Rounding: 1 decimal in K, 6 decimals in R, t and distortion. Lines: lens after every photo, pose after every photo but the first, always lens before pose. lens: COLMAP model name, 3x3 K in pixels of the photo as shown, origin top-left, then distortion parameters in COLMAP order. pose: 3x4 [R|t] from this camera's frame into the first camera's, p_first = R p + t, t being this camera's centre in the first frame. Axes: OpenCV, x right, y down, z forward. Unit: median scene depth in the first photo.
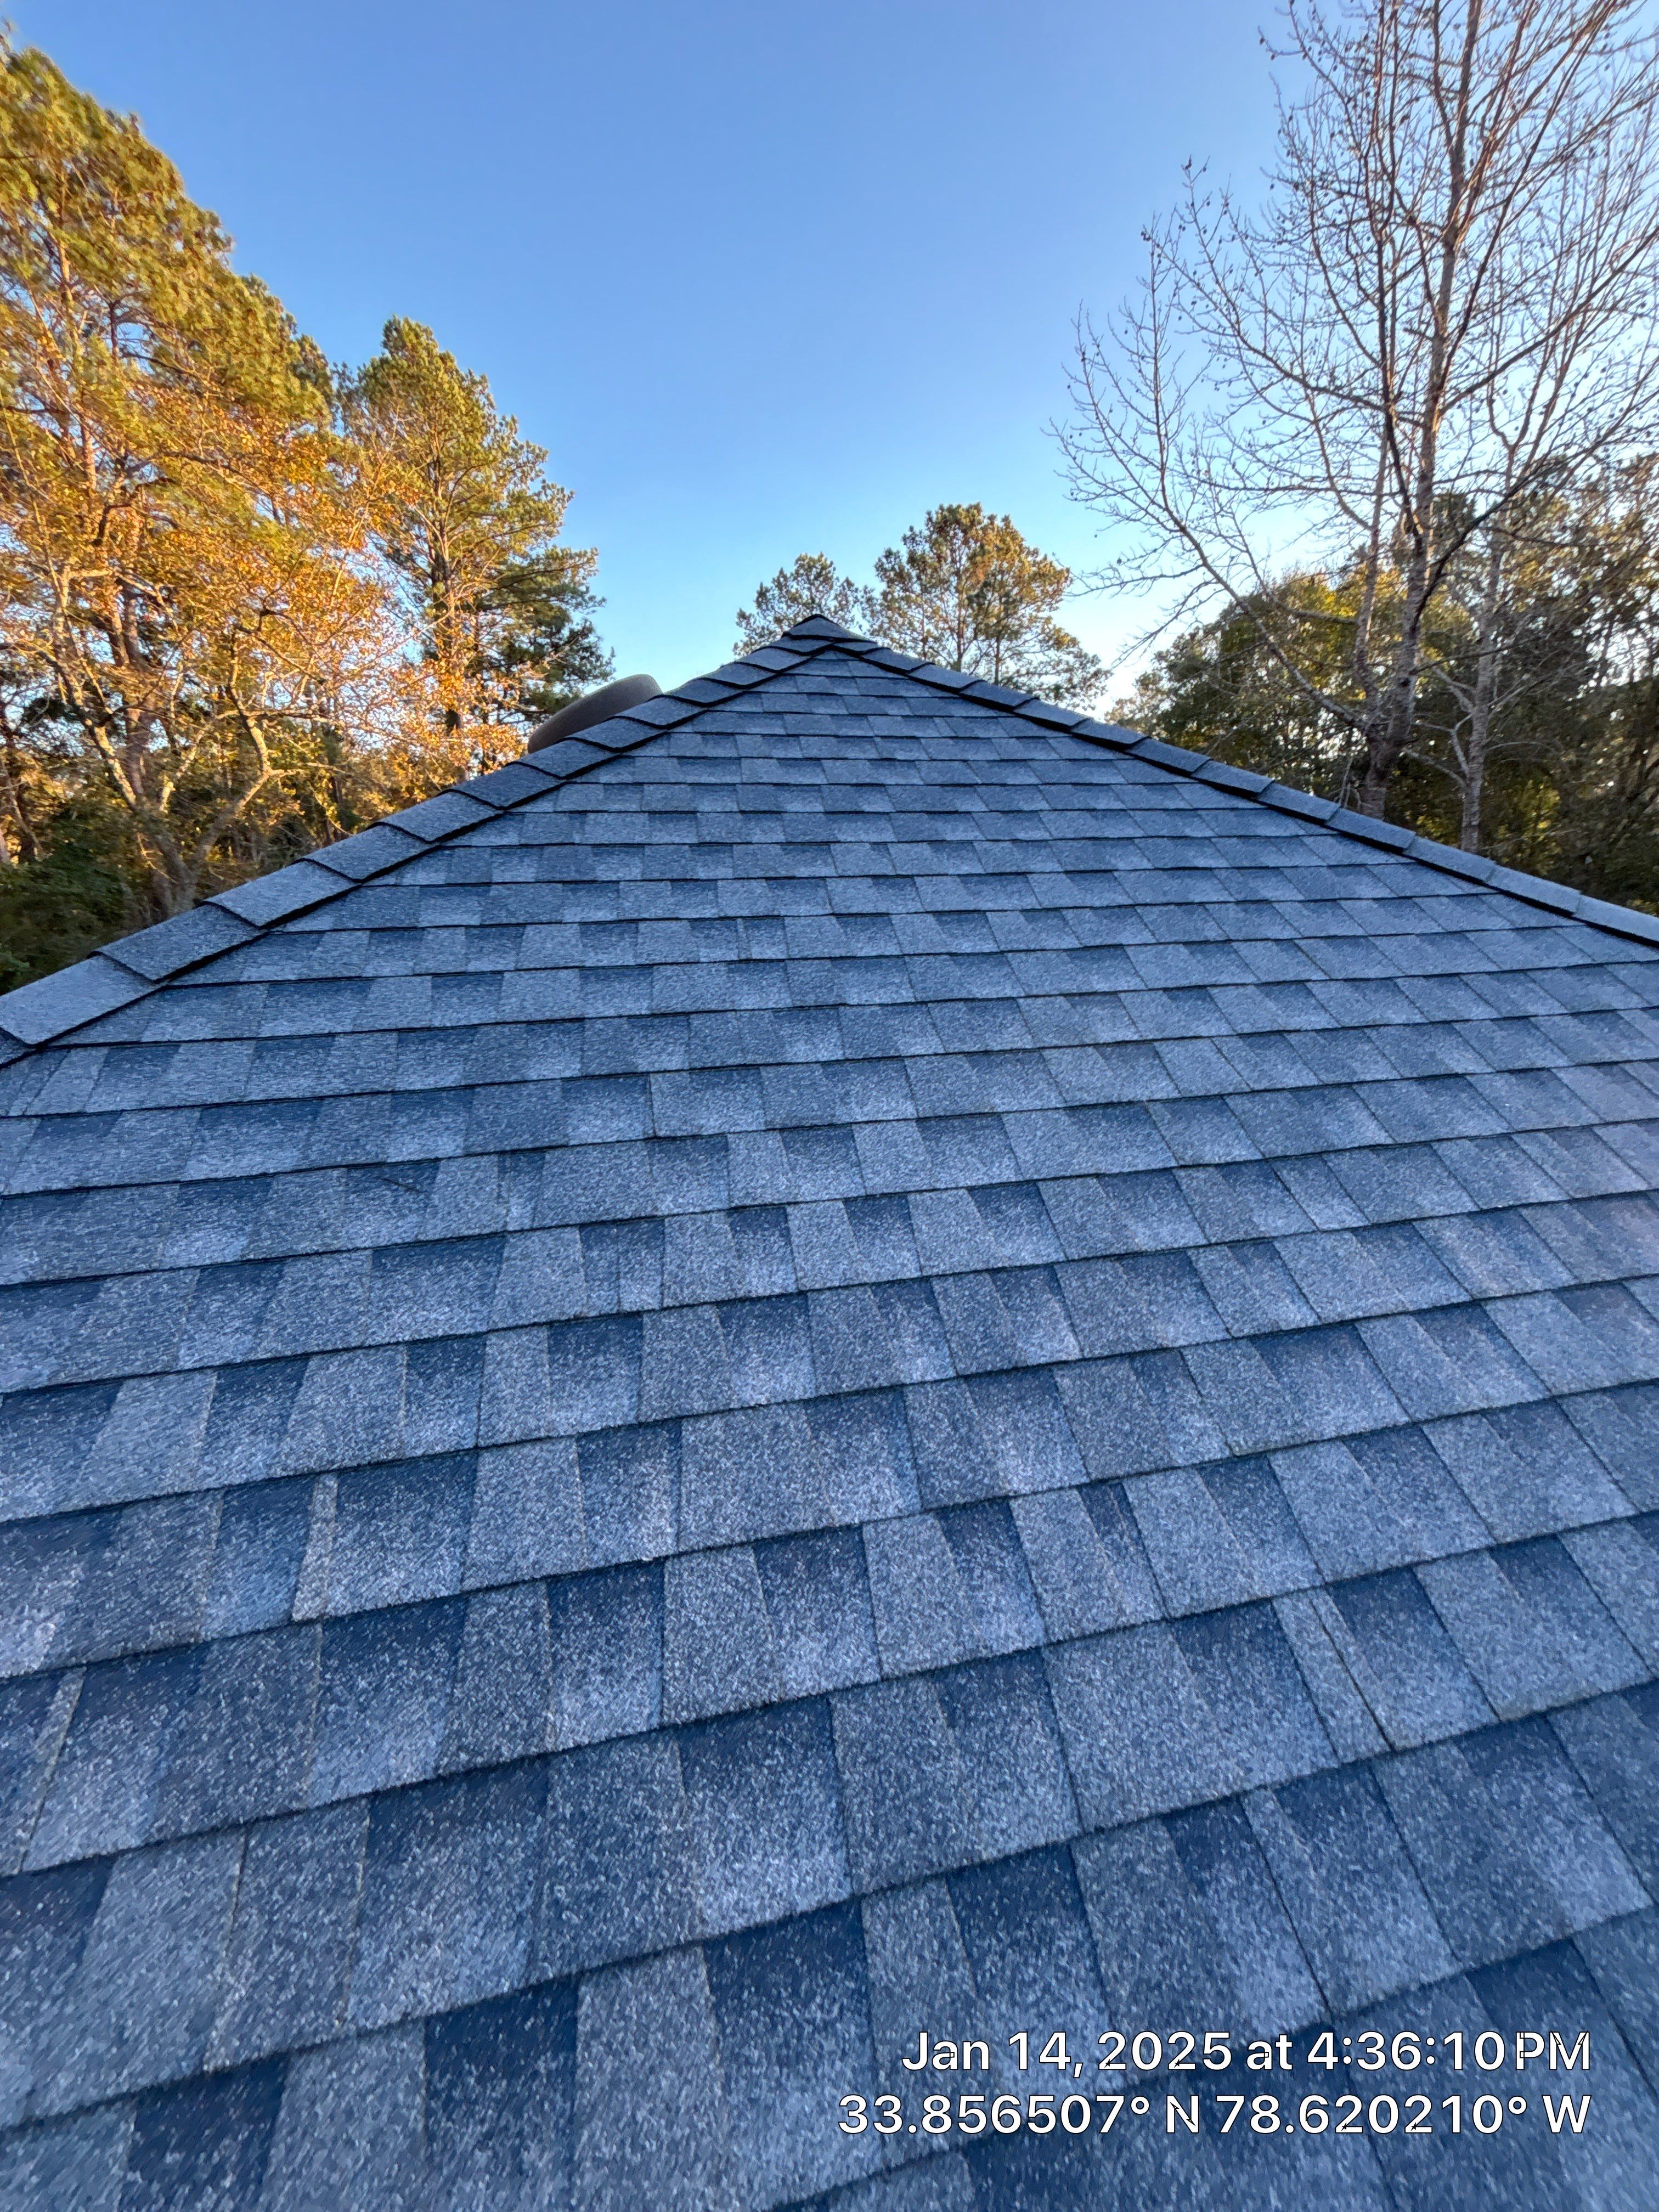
lens RADIAL K [[881.5, 0, 832.2], [0, 881.5, 1098.5], [0, 0, 1]] dist [-0.000521, -0.000136]
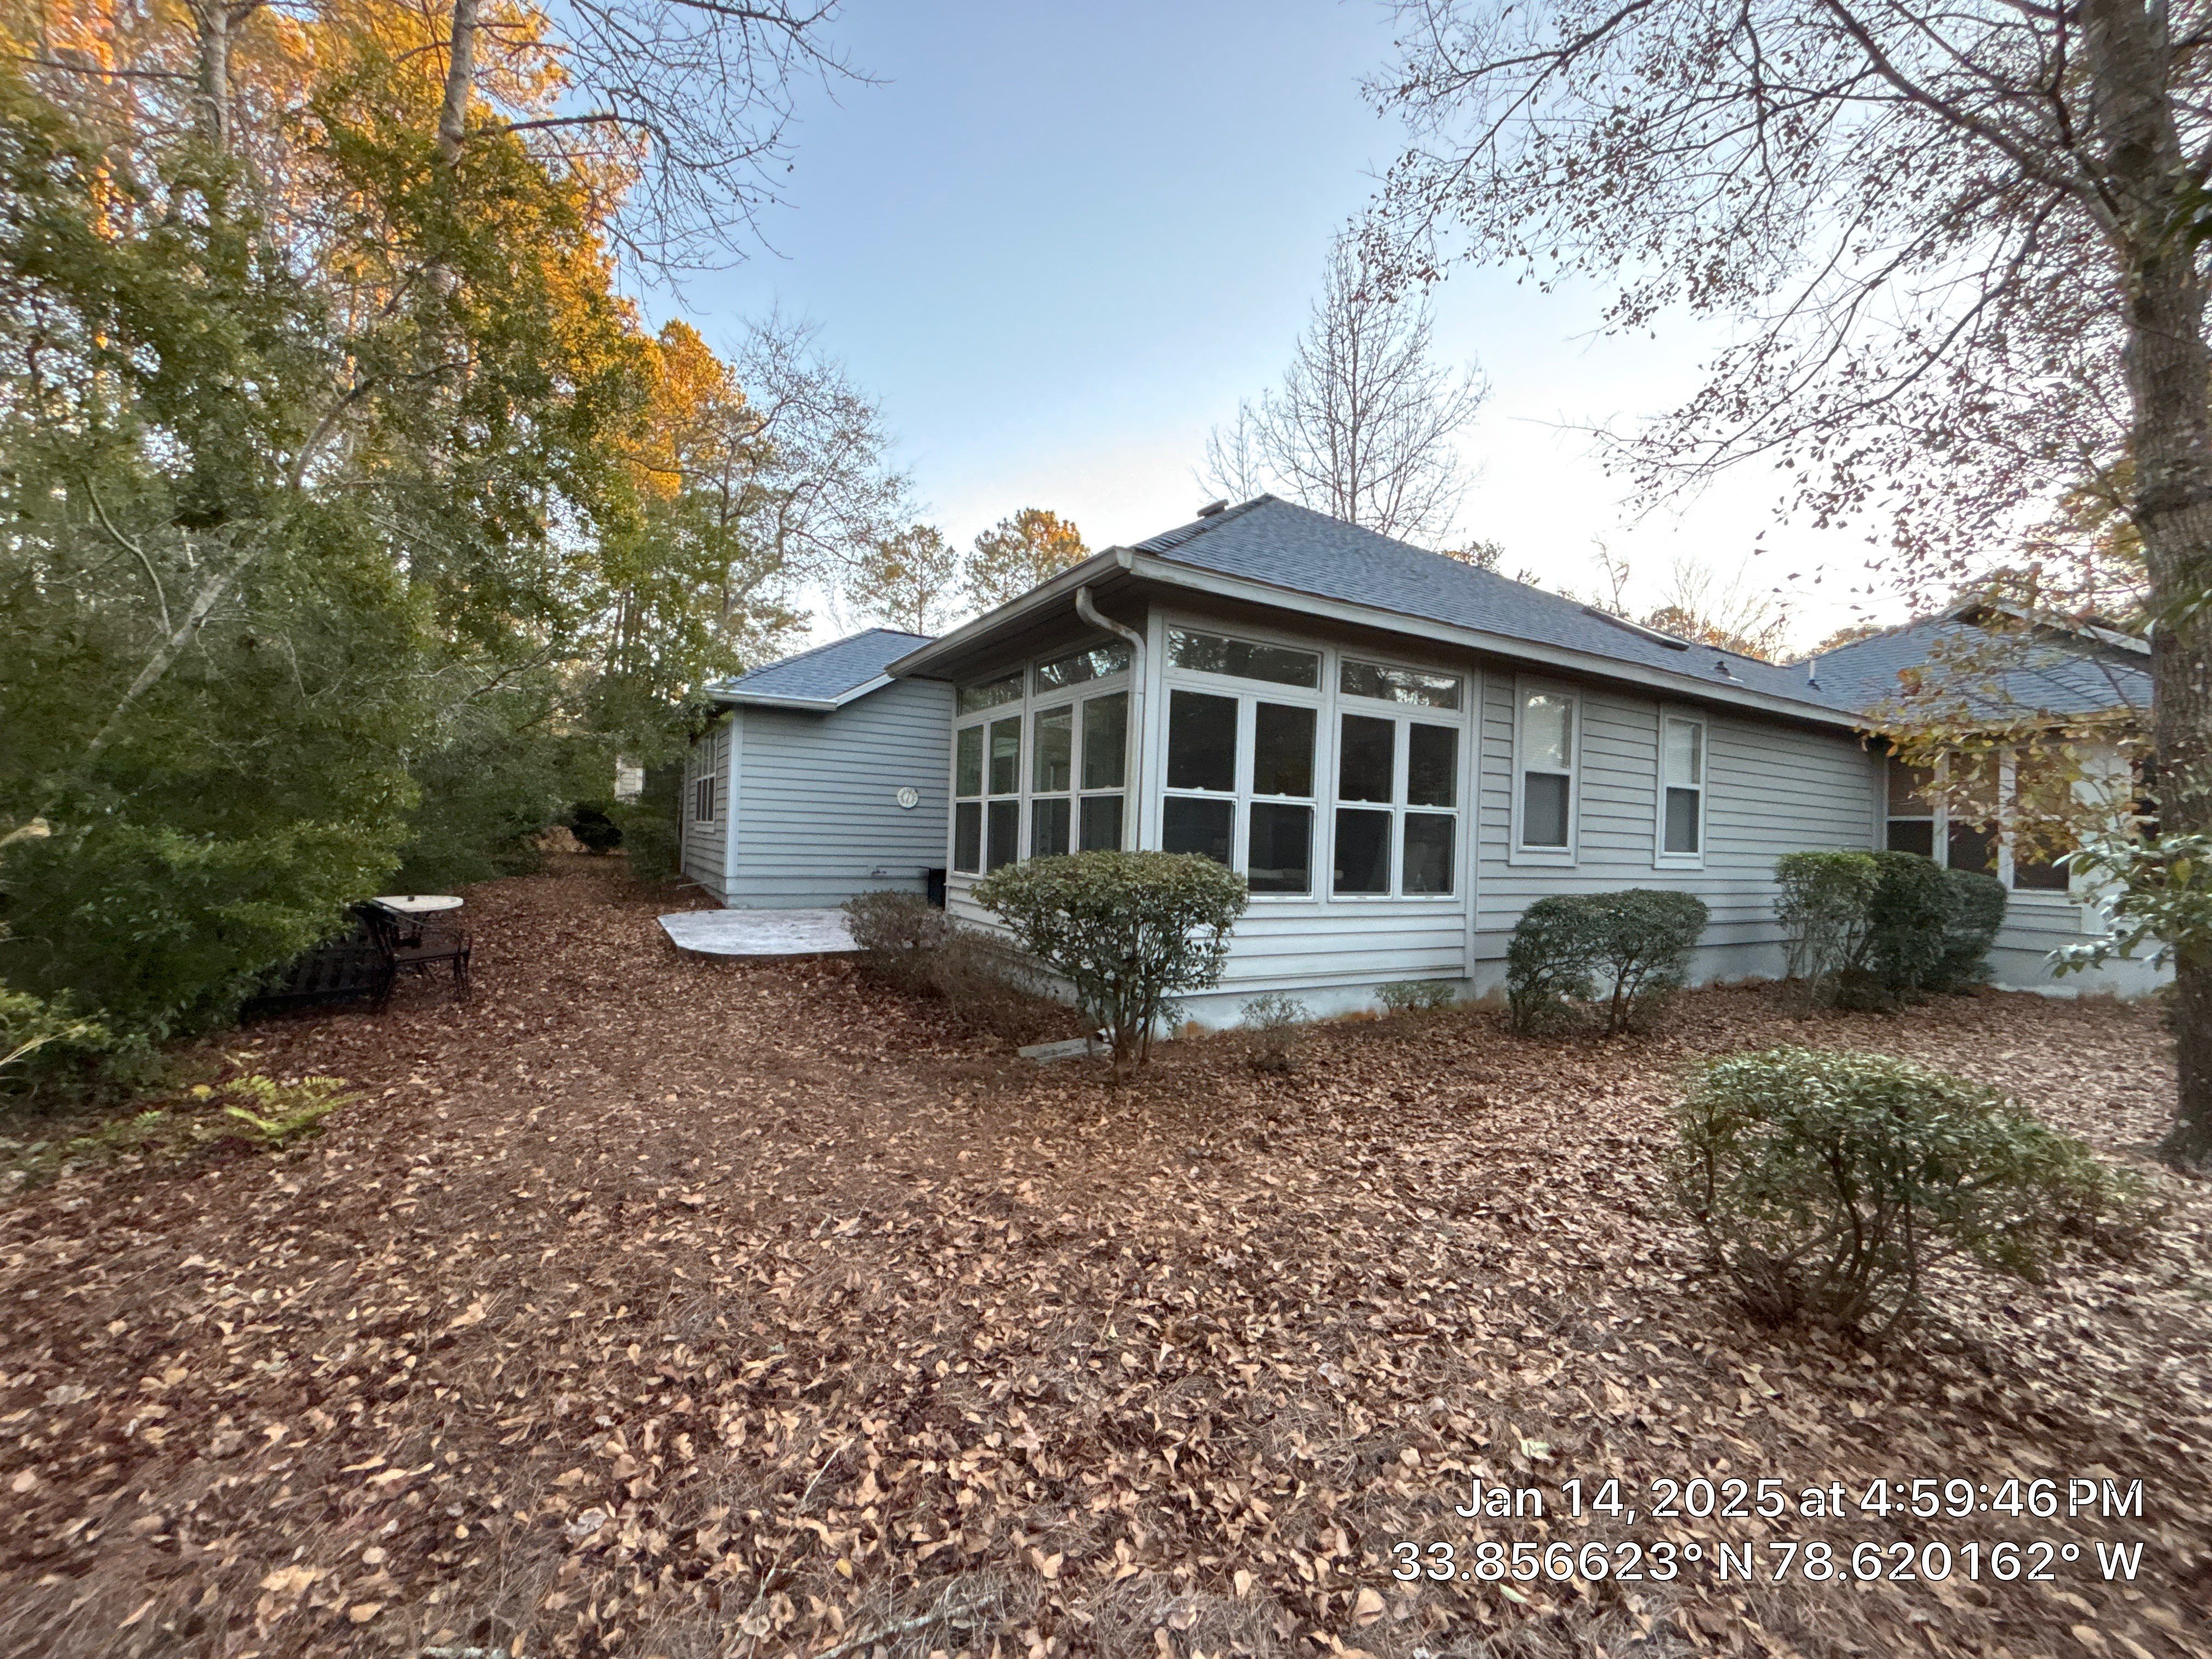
lens RADIAL K [[905.3, 0, 1108.2], [0, 905.3, 851.1], [0, 0, 1]] dist [0.003540, -0.001141]
pose [[0.947665, 0.050328, 0.315275, -0.676614], [0.028681, 0.970085, -0.241065, 0.739049], [-0.317976, 0.237491, 0.917872, -0.813008]]
